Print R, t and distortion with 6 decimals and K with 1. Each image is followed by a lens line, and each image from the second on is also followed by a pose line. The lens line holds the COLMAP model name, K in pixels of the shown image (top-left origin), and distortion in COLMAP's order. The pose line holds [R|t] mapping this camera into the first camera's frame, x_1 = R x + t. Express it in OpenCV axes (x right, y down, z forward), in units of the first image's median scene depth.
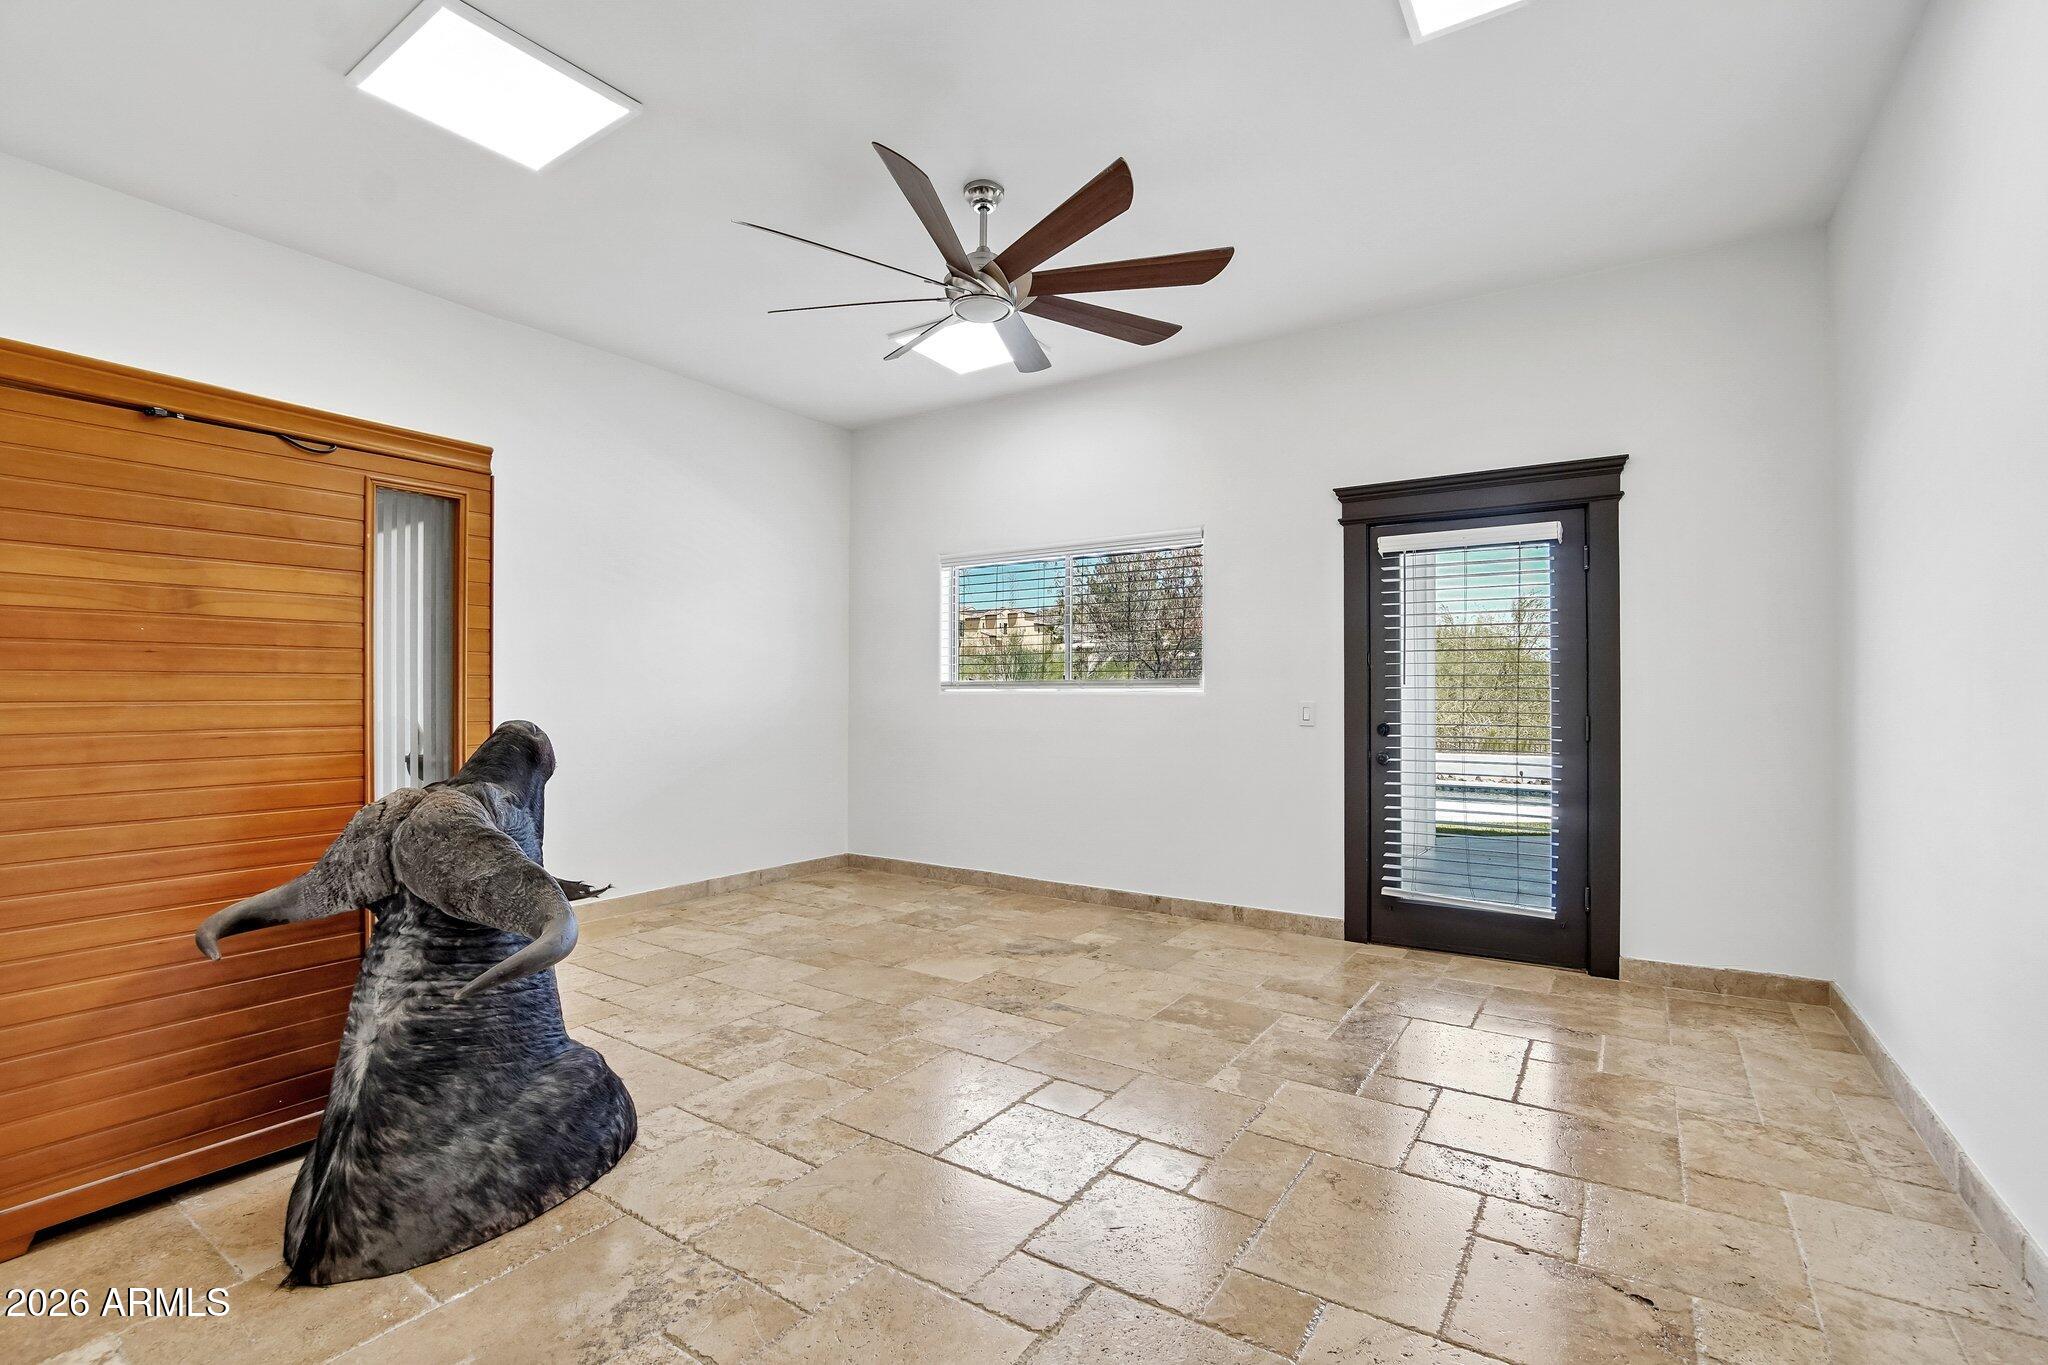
lens RADIAL K [[917.1, 0, 1006.0], [0, 917.1, 709.4], [0, 0, 1]] dist [-0.055109, 0.015656]
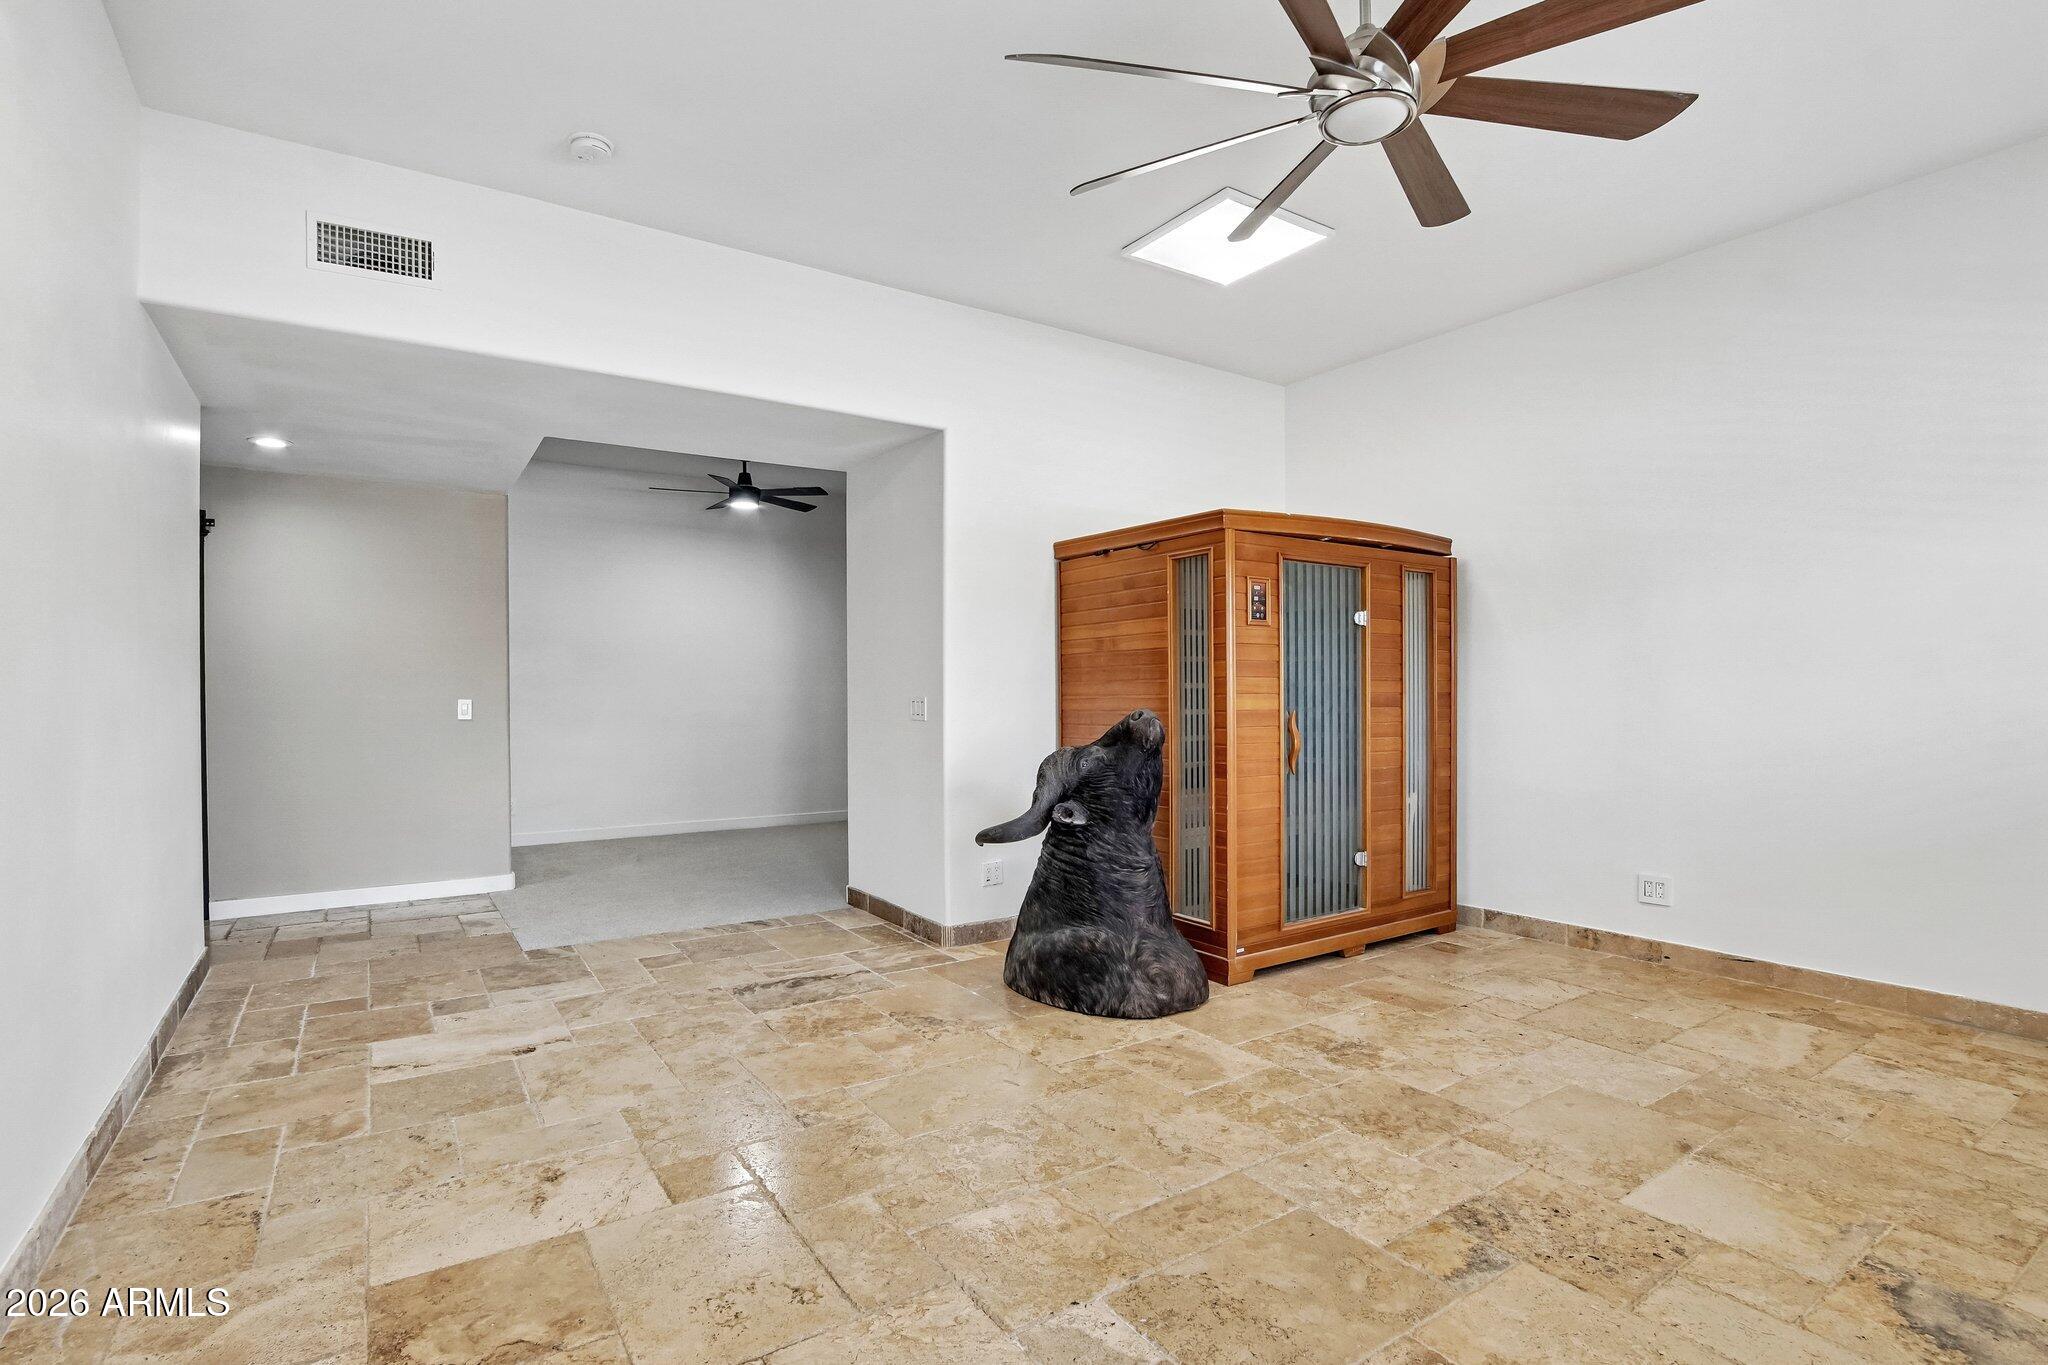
lens RADIAL K [[943.6, 0, 1002.9], [0, 943.6, 700.3], [0, 0, 1]] dist [-0.041912, 0.008928]
pose [[-0.368976, 0.004776, -0.929426, 0.715605], [-0.010710, 0.999899, 0.009390, -0.008506], [0.929377, 0.013419, -0.368888, 0.994796]]
